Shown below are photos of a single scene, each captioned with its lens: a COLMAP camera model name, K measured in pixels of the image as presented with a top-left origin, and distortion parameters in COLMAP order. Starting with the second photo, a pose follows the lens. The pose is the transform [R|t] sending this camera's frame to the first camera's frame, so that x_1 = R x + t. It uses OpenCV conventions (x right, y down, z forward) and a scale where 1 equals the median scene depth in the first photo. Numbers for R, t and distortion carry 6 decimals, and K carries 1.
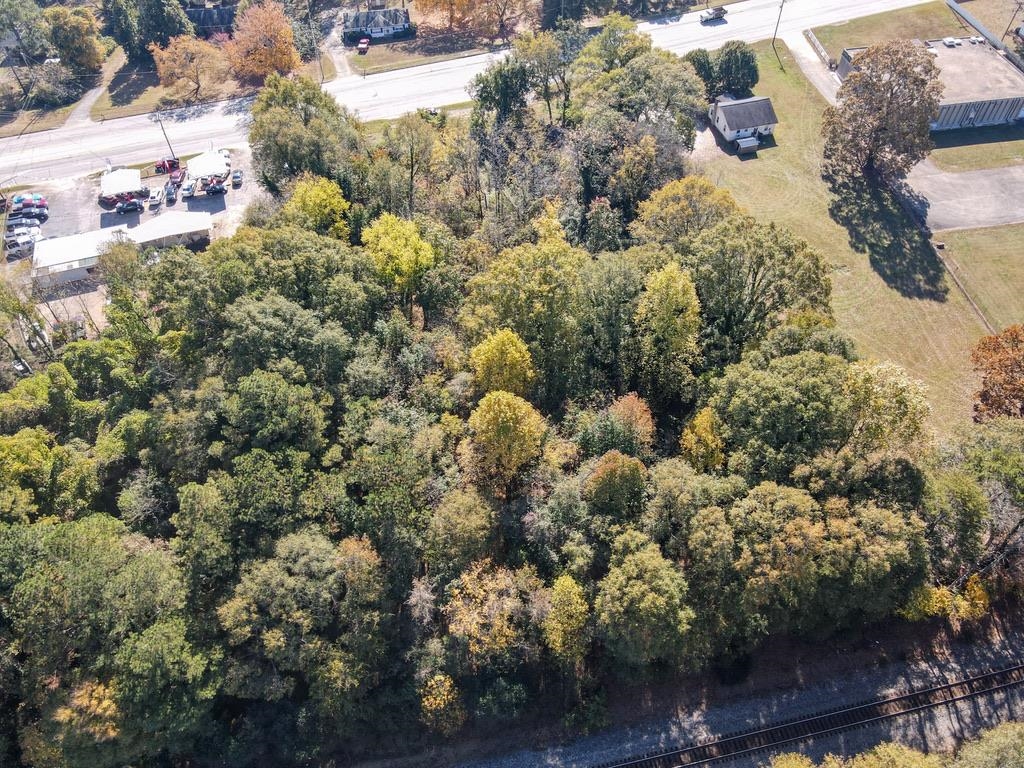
lens RADIAL K [[757.2, 0, 515.8], [0, 757.2, 379.4], [0, 0, 1]] dist [0.013570, 0.000580]
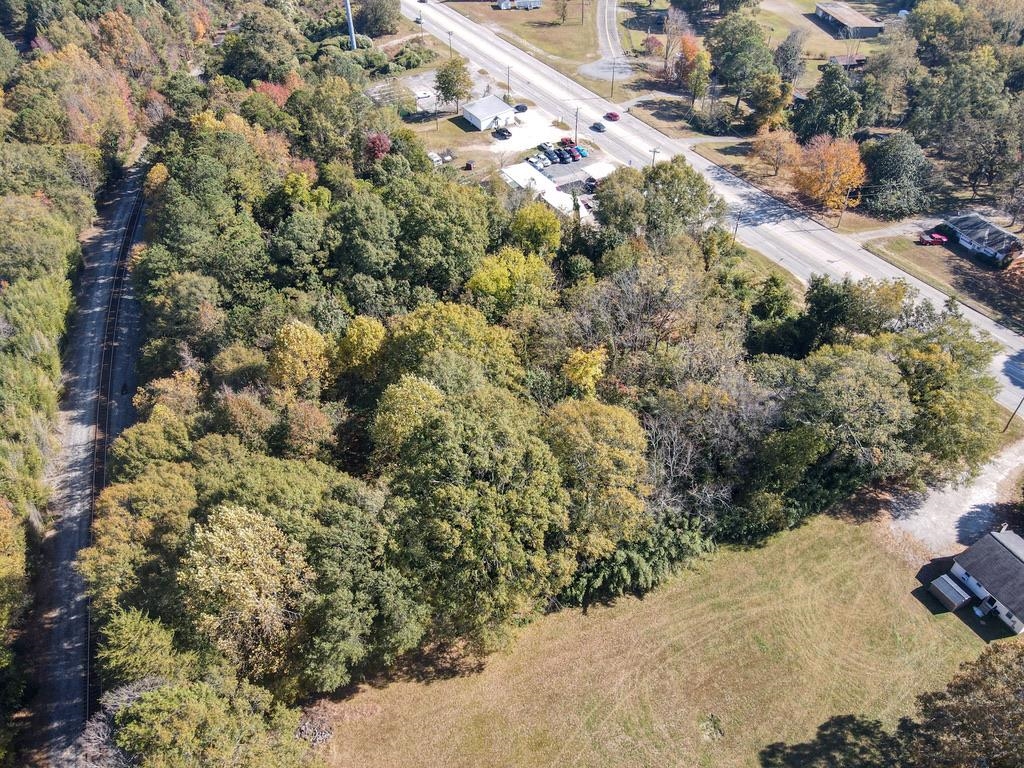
lens RADIAL K [[752.8, 0, 513.6], [0, 752.8, 382.3], [0, 0, 1]] dist [0.014722, -0.000678]
pose [[0.171577, 0.656423, -0.734623, 0.662962], [-0.740117, 0.578042, 0.343649, -0.402956], [0.650222, 0.484745, 0.585008, 0.351658]]
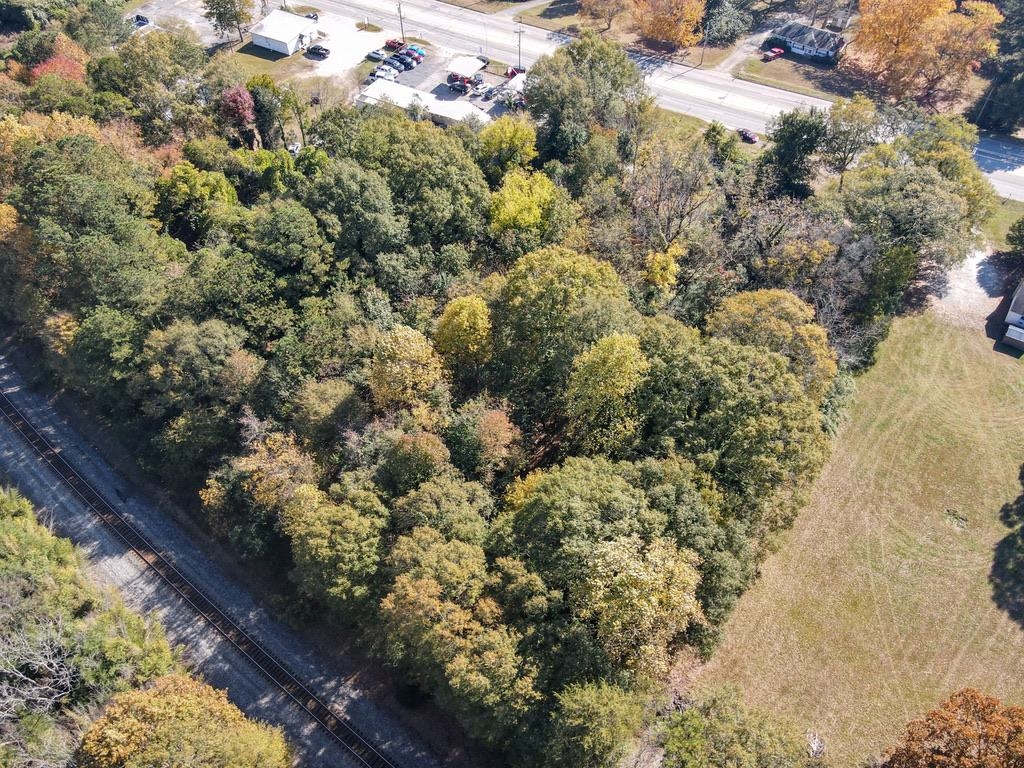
lens RADIAL K [[752.8, 0, 513.6], [0, 752.8, 382.3], [0, 0, 1]] dist [0.014722, -0.000678]
pose [[0.651942, 0.584579, -0.482948, 0.413232], [-0.574303, 0.796548, 0.188909, -0.139042], [0.495123, 0.154201, 0.855029, 0.108562]]
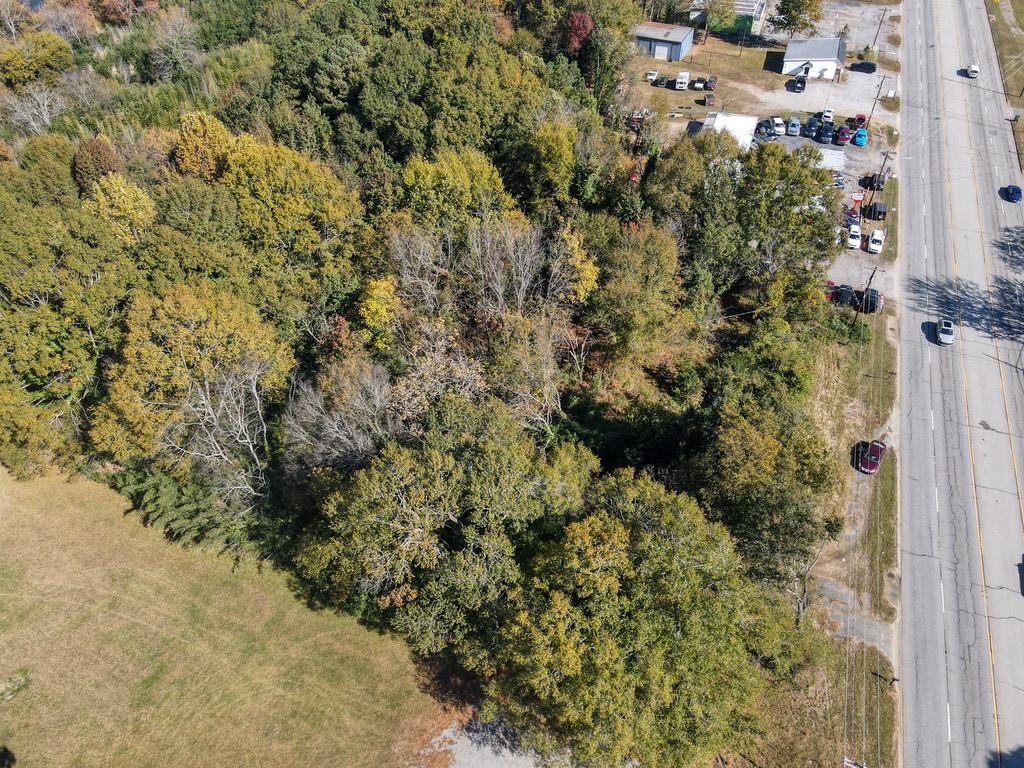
lens RADIAL K [[752.8, 0, 513.6], [0, 752.8, 382.3], [0, 0, 1]] dist [0.014722, -0.000678]
pose [[-0.630081, 0.558897, -0.539102, 0.364041], [-0.570238, 0.138221, 0.809767, -0.781333], [0.527092, 0.817636, 0.231614, 0.861578]]
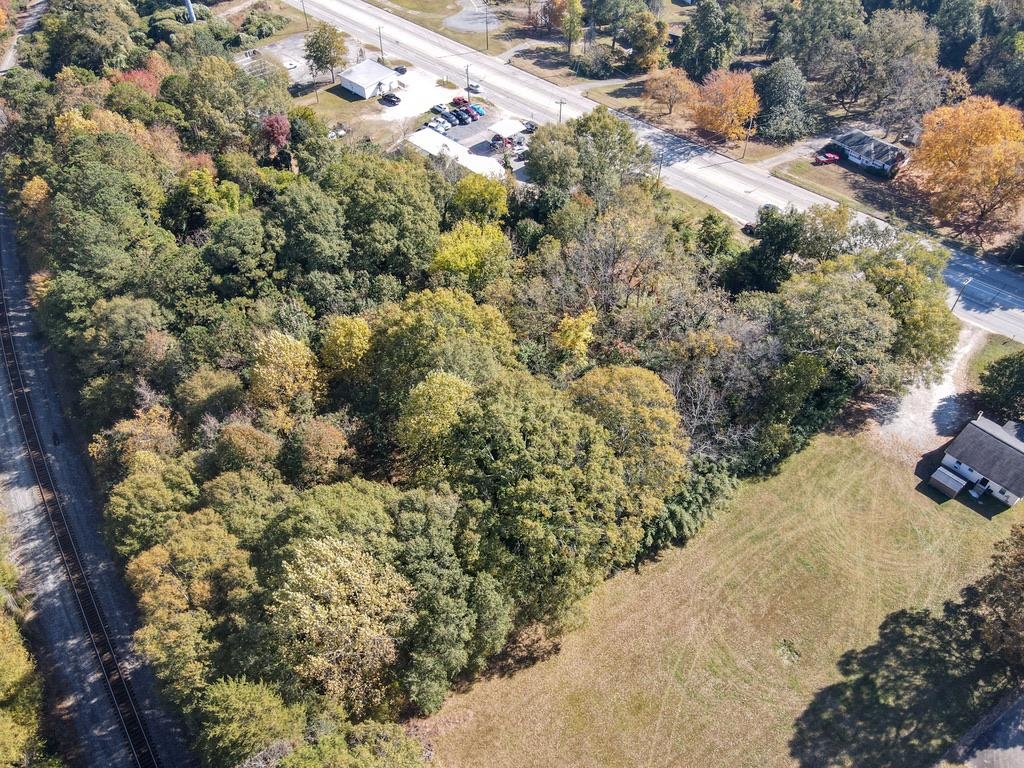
lens RADIAL K [[752.8, 0, 513.6], [0, 752.8, 382.3], [0, 0, 1]] dist [0.014722, -0.000678]
pose [[0.412994, 0.646642, -0.641319, 0.591255], [-0.688046, 0.682889, 0.245471, -0.301246], [0.596681, 0.339879, 0.726948, 0.254931]]
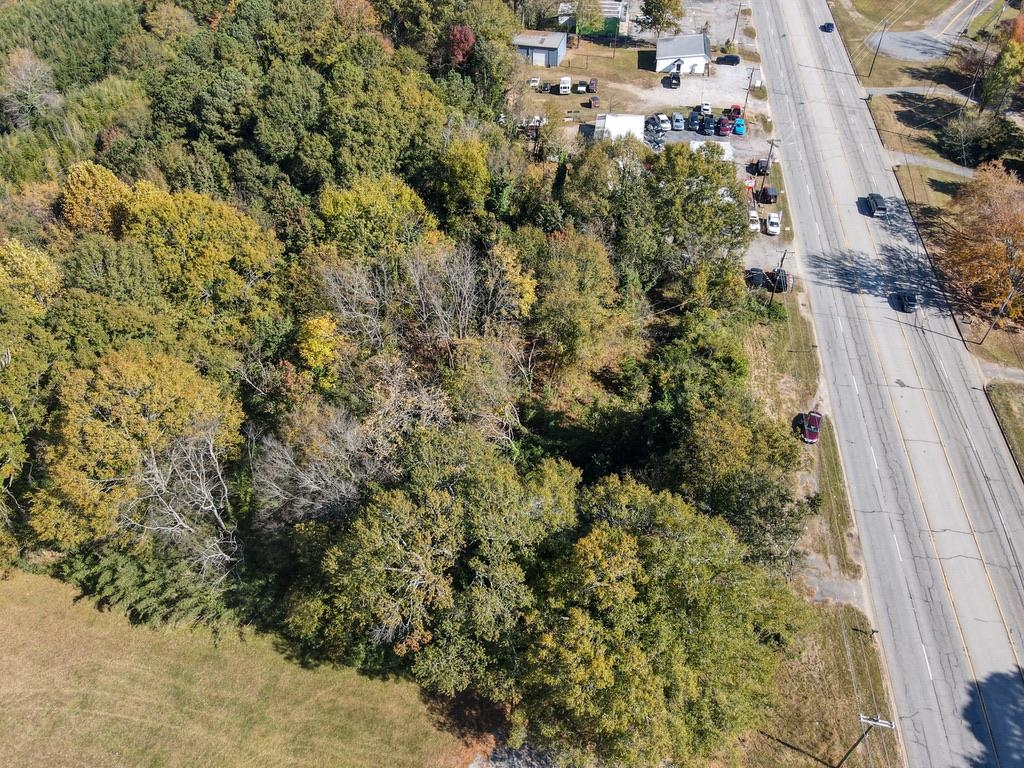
lens RADIAL K [[752.5, 0, 512.0], [0, 752.5, 384.0], [0, 0, 1]] dist [0.009726, -0.001823]
pose [[-0.466204, 0.631841, -0.619217, 0.387205], [-0.655628, 0.223180, 0.721348, -0.750996], [0.593974, 0.742272, 0.310205, 0.820018]]
